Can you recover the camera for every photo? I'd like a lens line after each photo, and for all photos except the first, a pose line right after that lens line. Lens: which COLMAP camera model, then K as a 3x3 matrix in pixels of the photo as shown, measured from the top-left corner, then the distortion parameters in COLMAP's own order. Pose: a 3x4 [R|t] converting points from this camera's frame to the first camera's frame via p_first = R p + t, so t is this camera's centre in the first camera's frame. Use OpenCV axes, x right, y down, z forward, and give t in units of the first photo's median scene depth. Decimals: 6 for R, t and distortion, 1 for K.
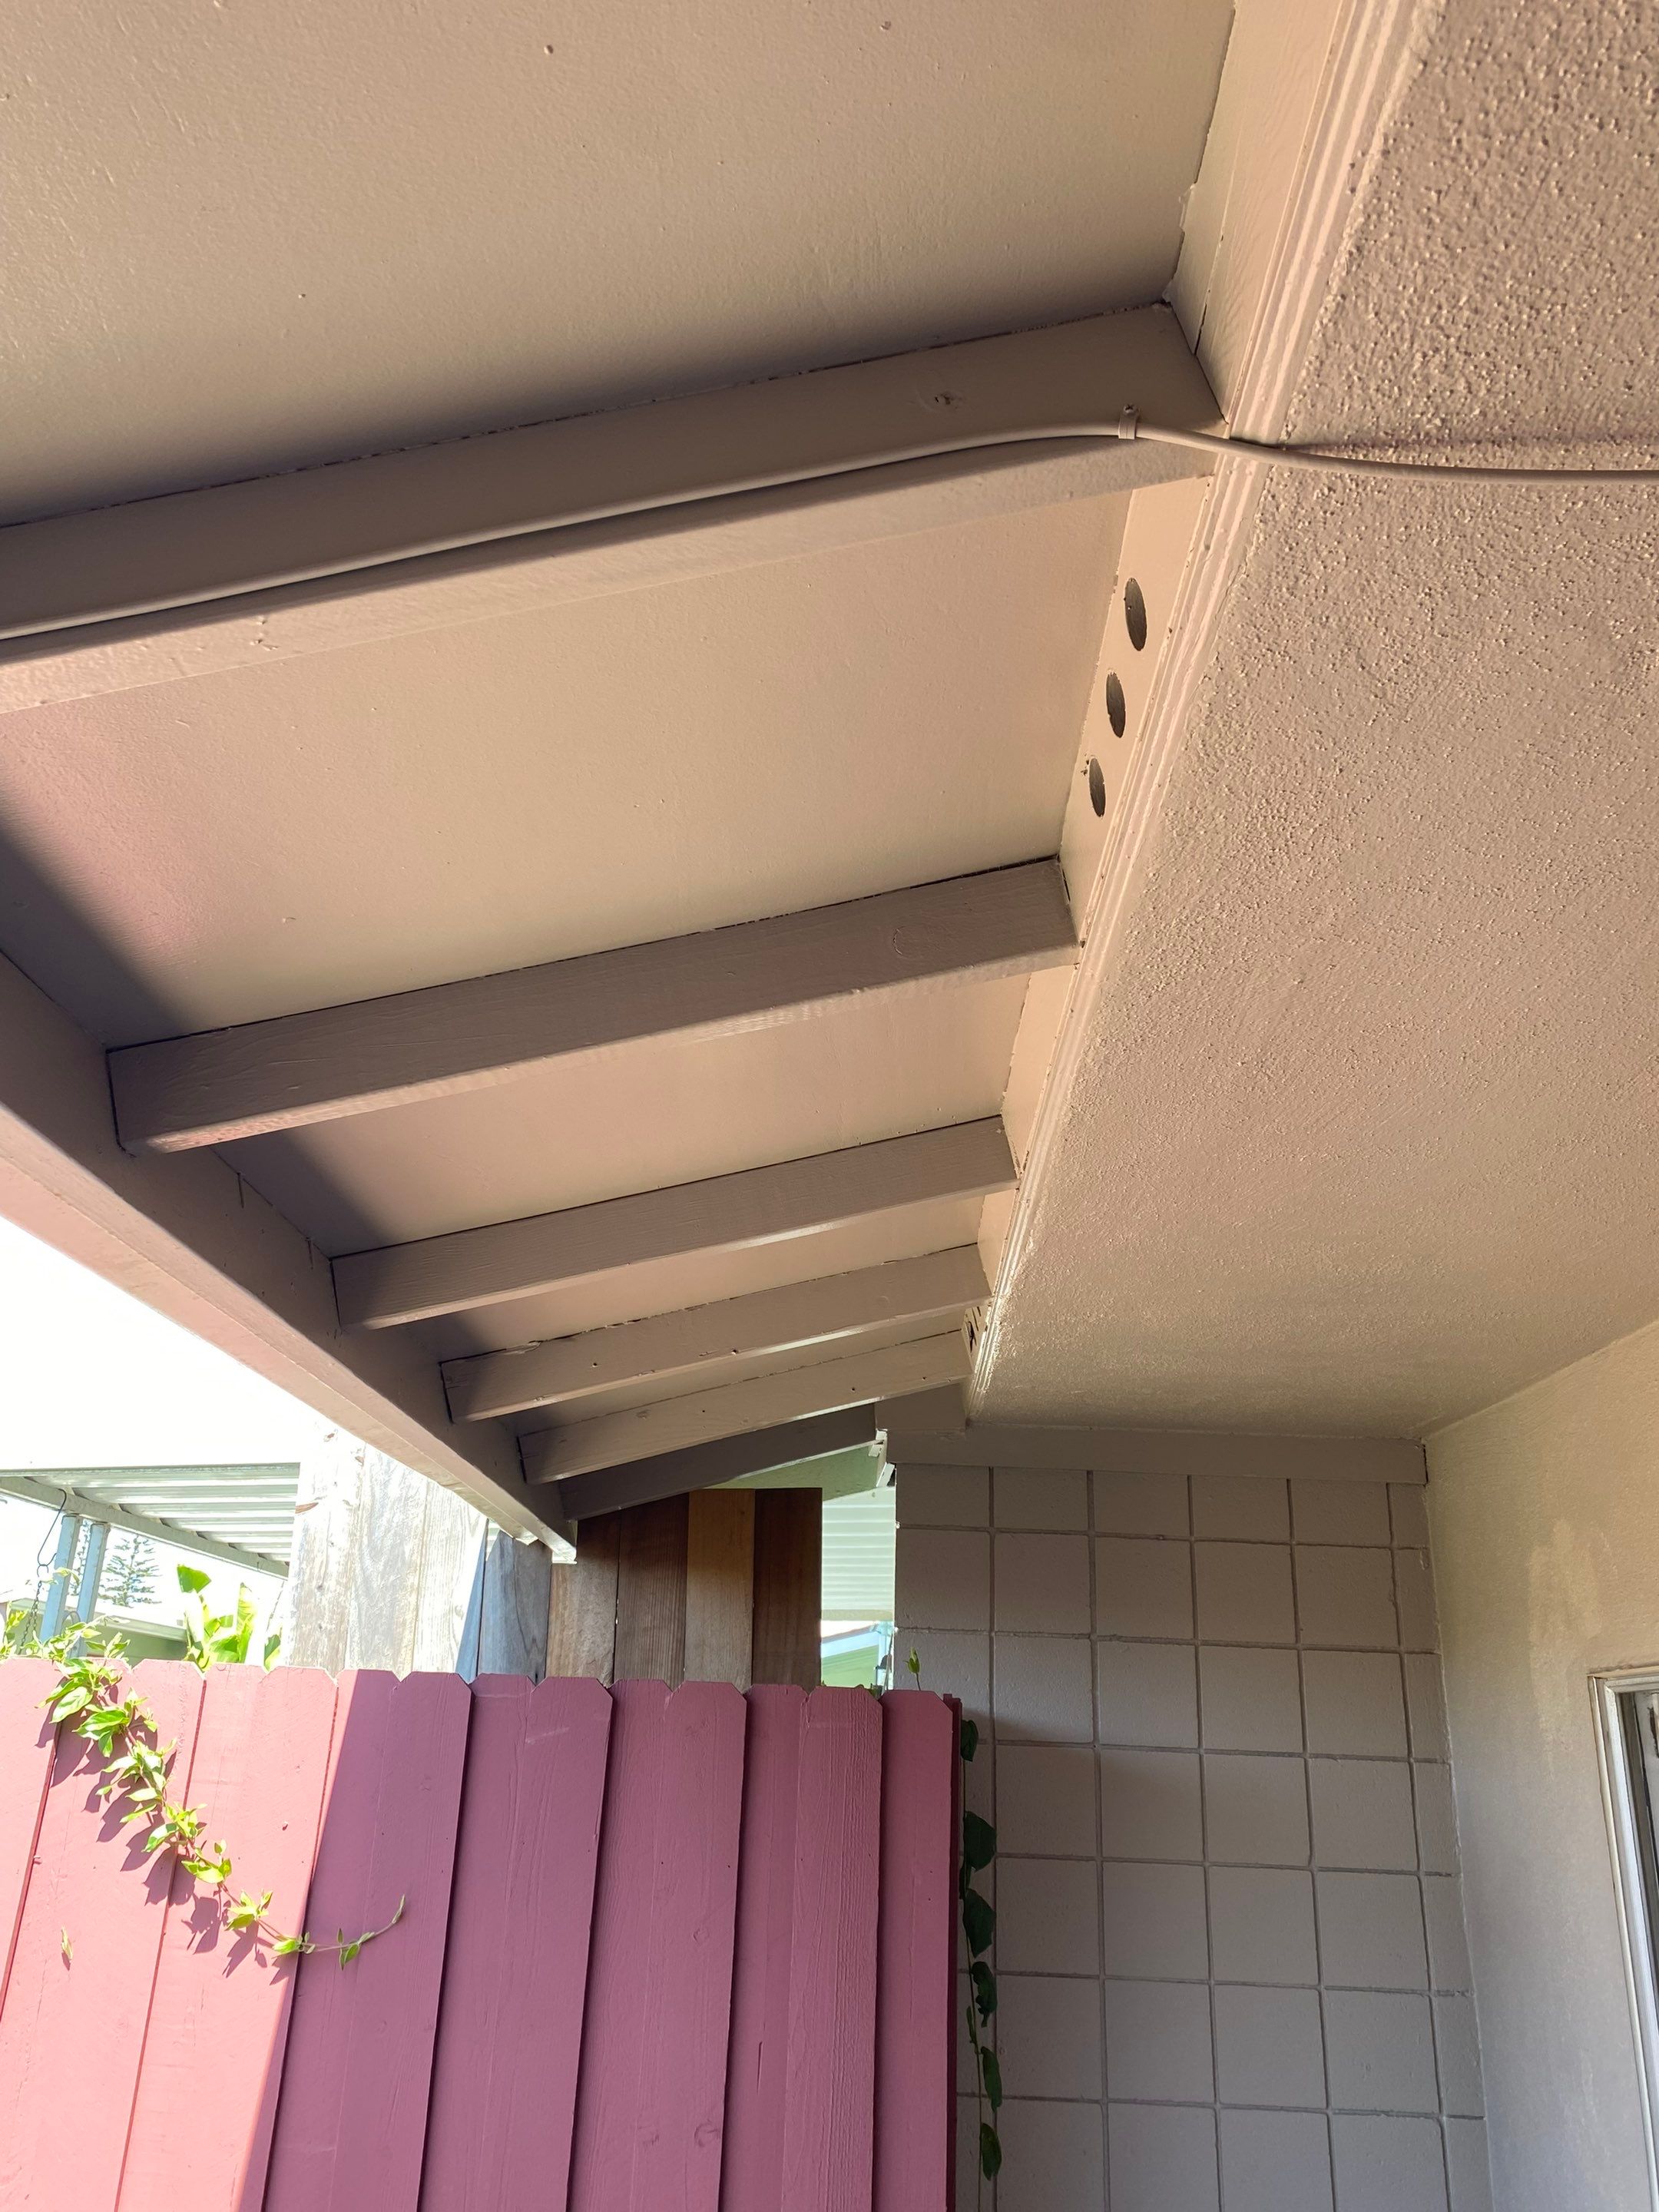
lens RADIAL K [[1687.5, 0, 828.4], [0, 1687.5, 1097.8], [0, 0, 1]] dist [0.044743, -0.037306]
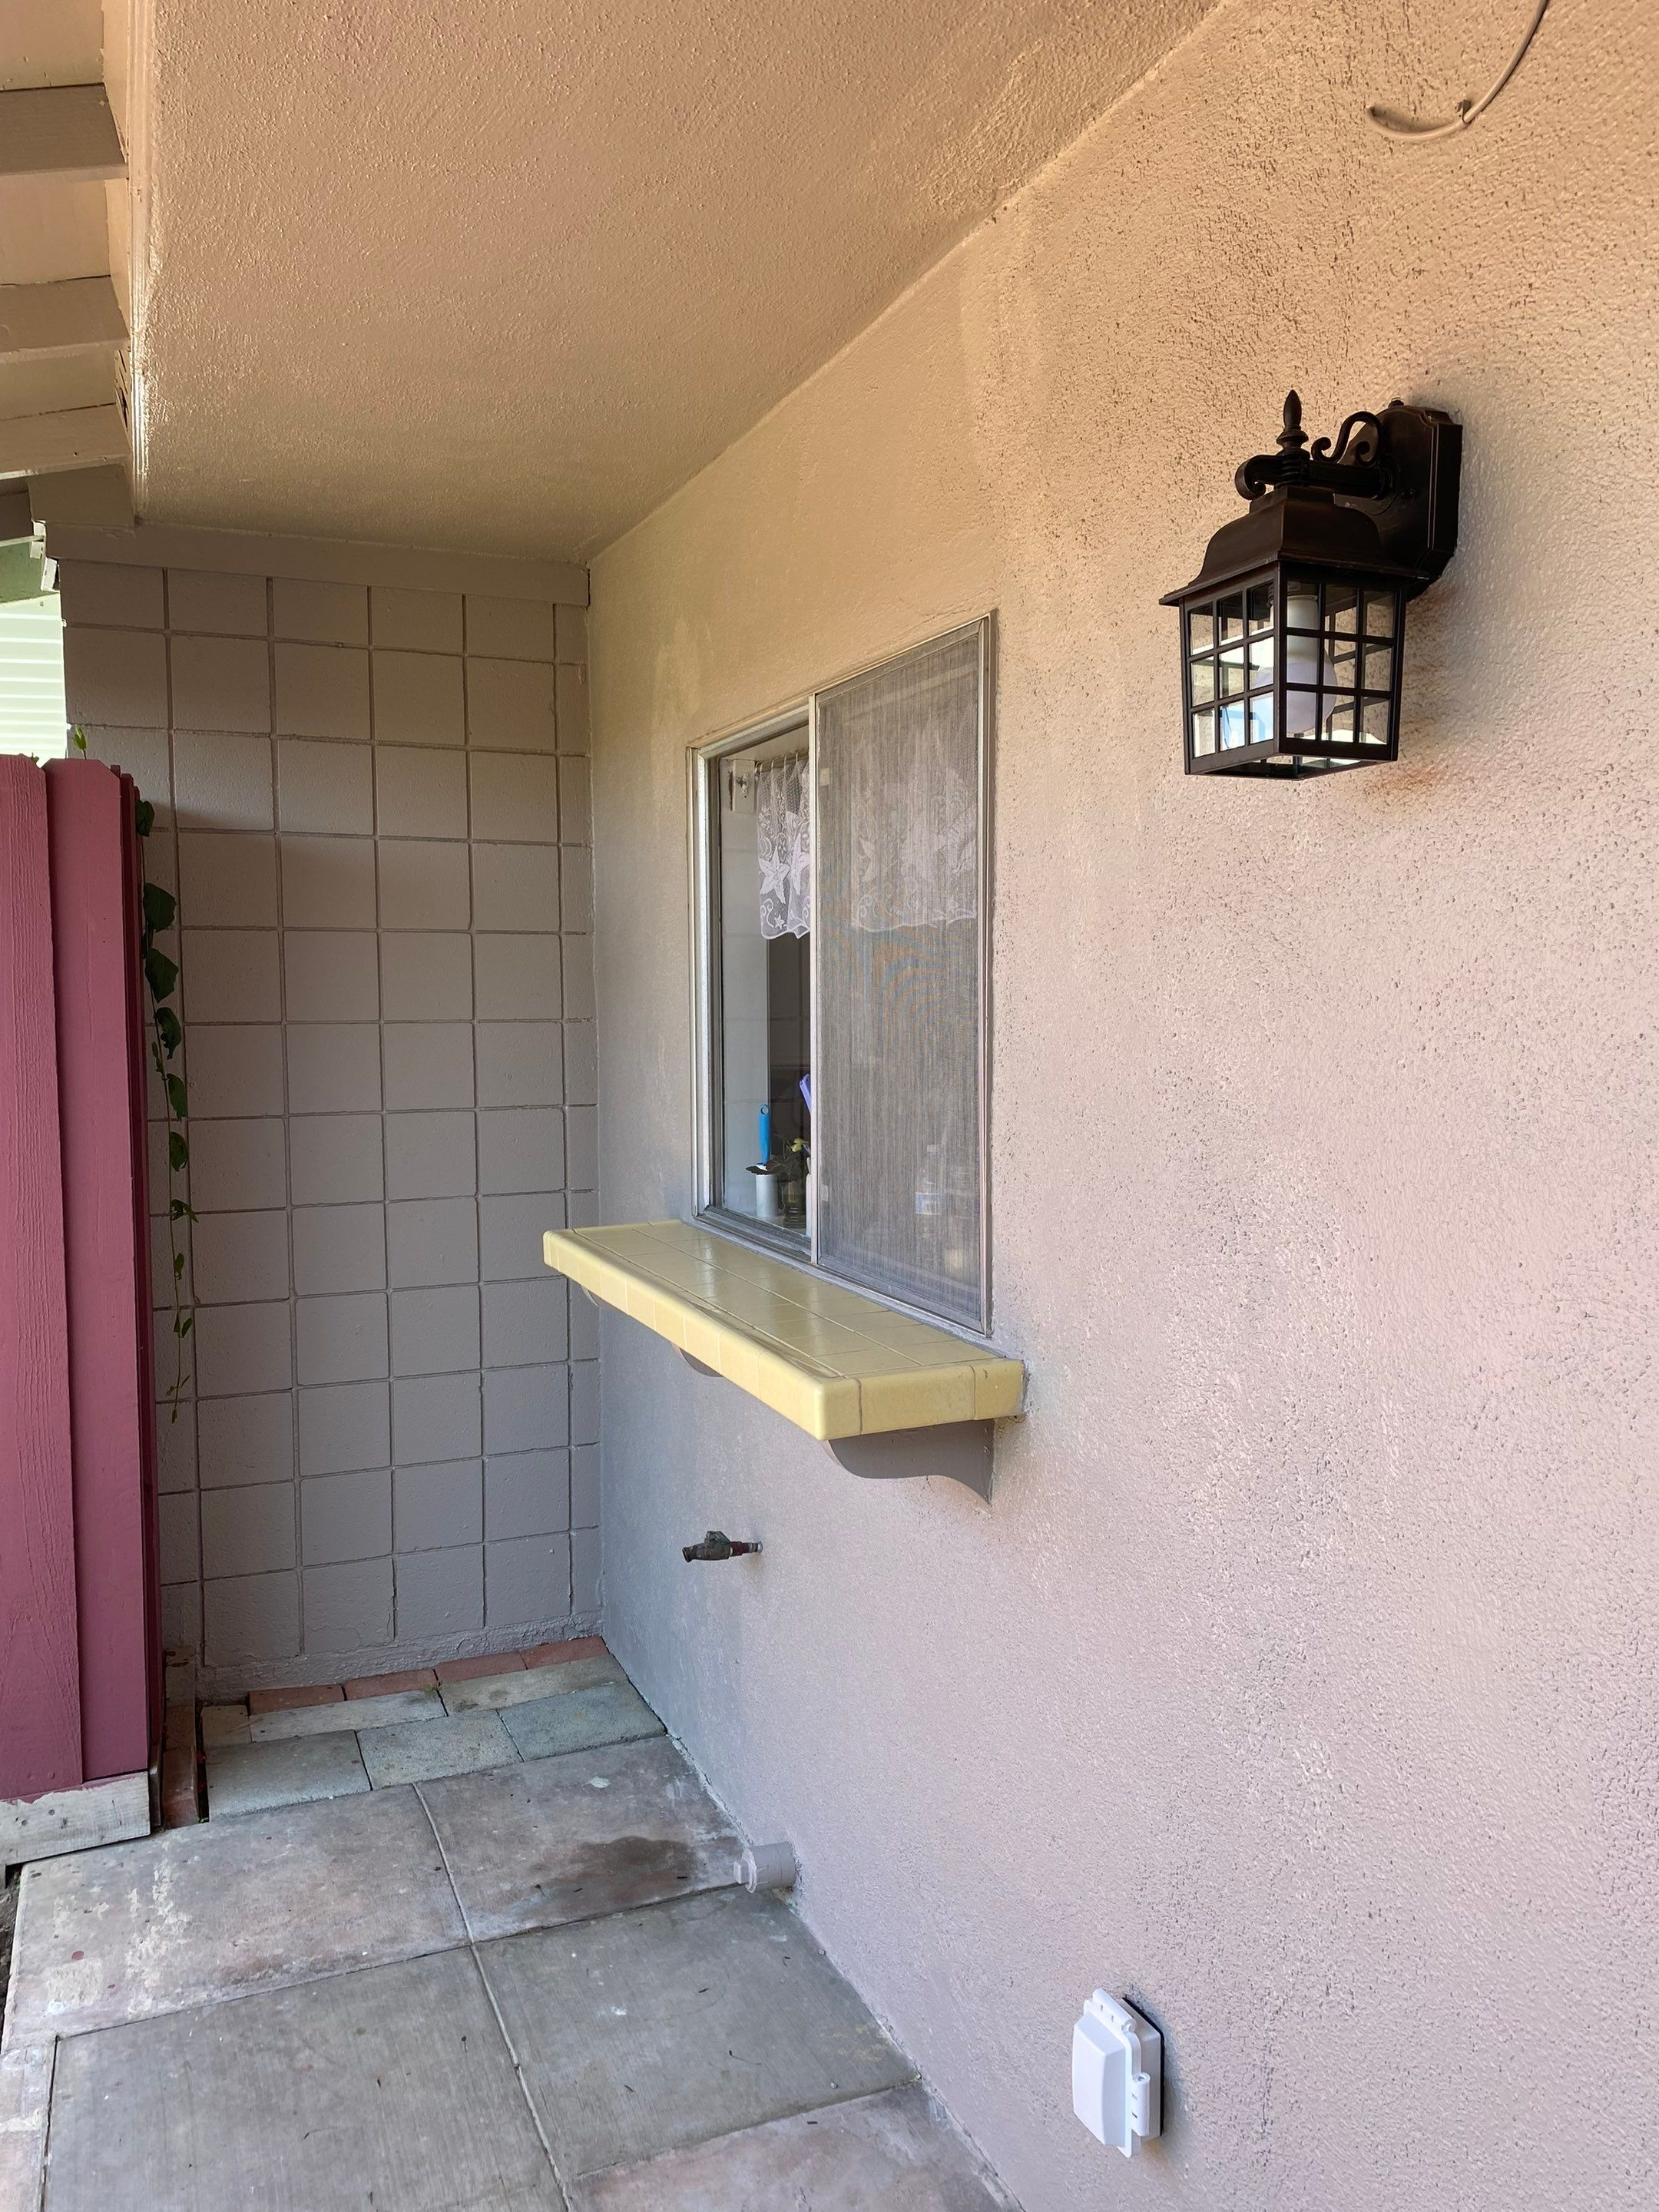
lens RADIAL K [[1687.5, 0, 828.4], [0, 1687.5, 1097.8], [0, 0, 1]] dist [0.044743, -0.037306]
pose [[0.912607, -0.065847, 0.403500, 0.031084], [-0.113910, 0.906911, 0.405632, 0.055730], [-0.392648, -0.416145, 0.820153, -0.102471]]
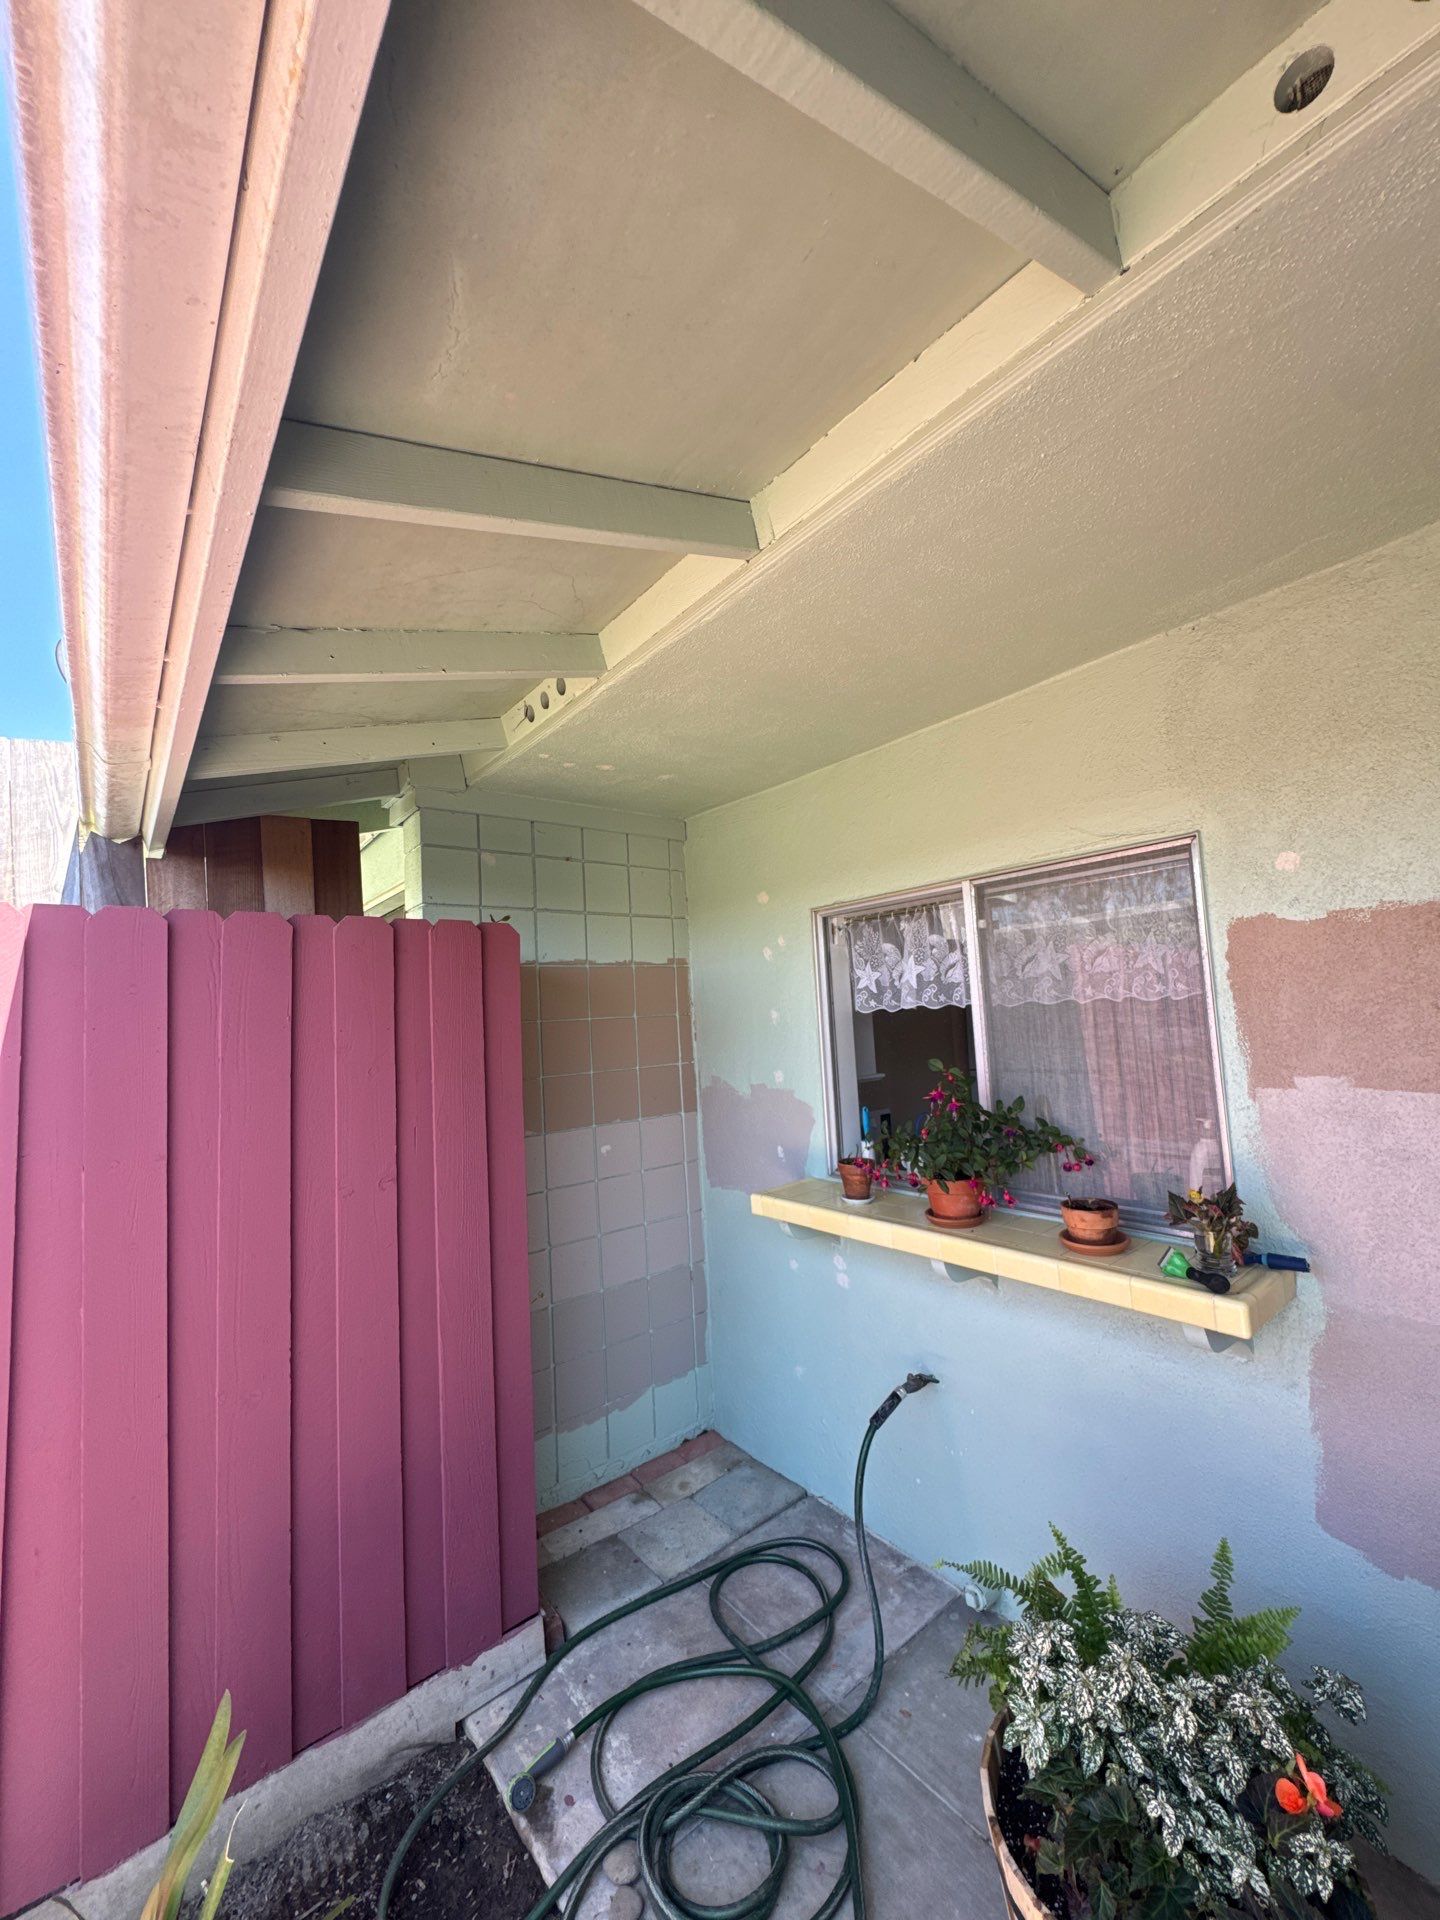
lens RADIAL K [[758.3, 0, 719.7], [0, 758.3, 949.6], [0, 0, 1]] dist [0.002037, -0.000016]
pose [[0.760371, -0.020410, 0.649168, -0.233090], [-0.156415, 0.964334, 0.213528, 0.160633], [-0.630373, -0.263900, 0.730059, 0.278492]]
